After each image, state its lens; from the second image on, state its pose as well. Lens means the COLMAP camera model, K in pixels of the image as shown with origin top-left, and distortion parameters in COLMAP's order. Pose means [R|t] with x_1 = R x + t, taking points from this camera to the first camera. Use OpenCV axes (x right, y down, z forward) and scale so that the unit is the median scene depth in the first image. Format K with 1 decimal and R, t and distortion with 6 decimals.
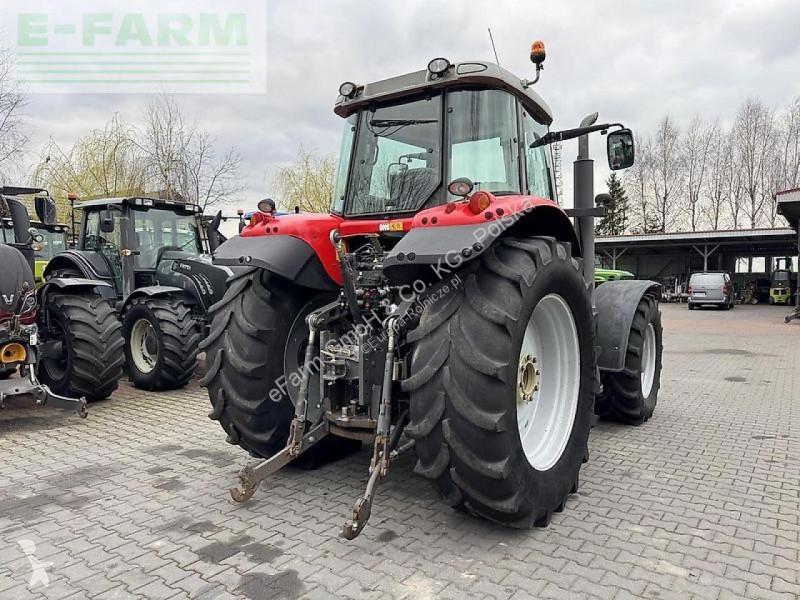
lens RADIAL K [[556.4, 0, 401.0], [0, 556.4, 305.1], [0, 0, 1]] dist [0.101365, -0.150349]
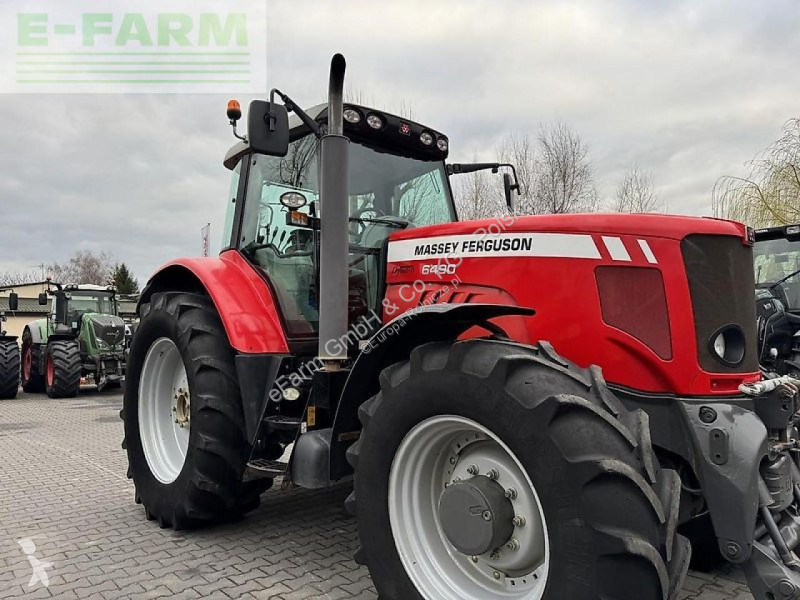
lens RADIAL K [[560.5, 0, 402.8], [0, 560.5, 304.9], [0, 0, 1]] dist [0.060897, -0.074281]
pose [[-0.206886, -0.060493, -0.976493, 1.226481], [-0.023902, 0.998101, -0.056767, -0.030218], [0.978073, 0.011596, -0.207939, 1.575622]]
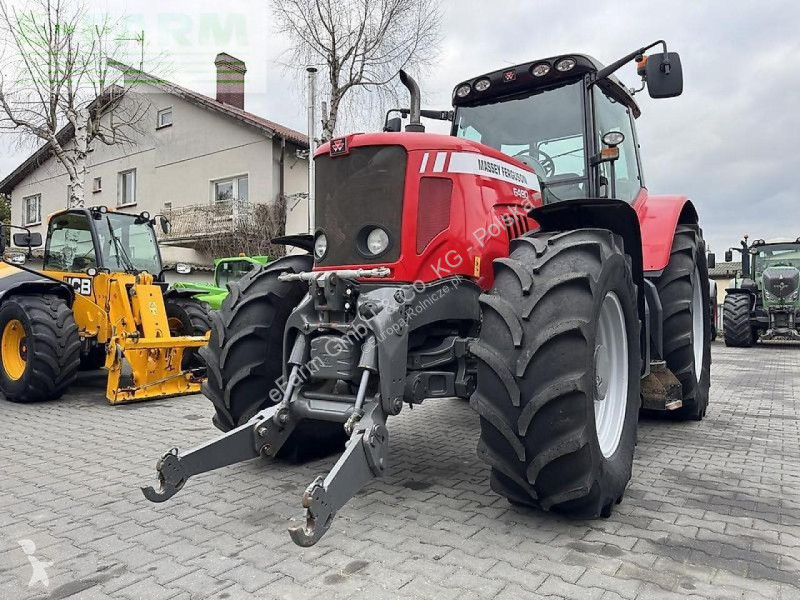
lens RADIAL K [[563.8, 0, 405.9], [0, 563.8, 299.6], [0, 0, 1]] dist [0.041100, -0.048480]
pose [[-0.999475, -0.001026, -0.032383, 0.477180], [-0.001517, 0.999884, 0.015126, 0.030549], [0.032364, 0.015167, -0.999361, 2.535172]]
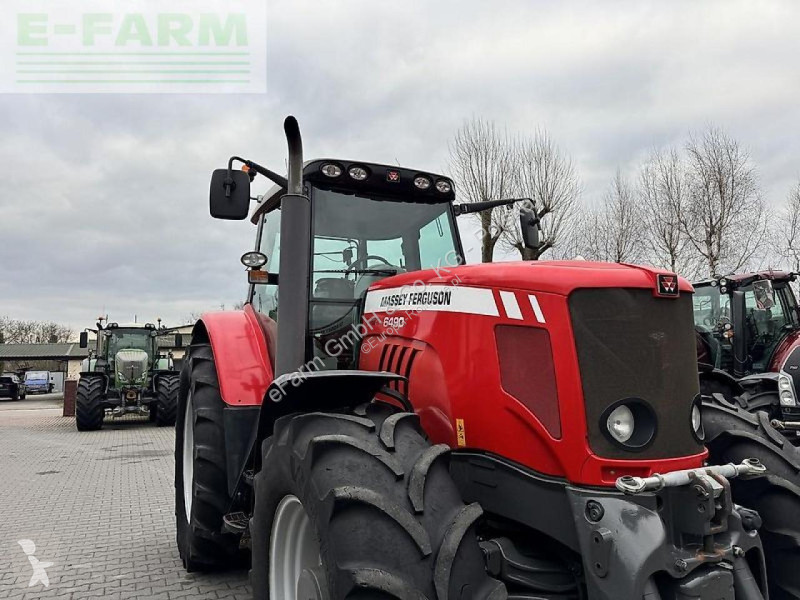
lens RADIAL K [[559.0, 0, 400.0], [0, 559.0, 305.2], [0, 0, 1]] dist [0.076013, -0.098503]
pose [[-0.475485, -0.096221, -0.874446, 1.092924], [-0.018884, 0.994888, -0.099206, -0.078886], [0.879521, -0.030658, -0.474871, 1.848380]]
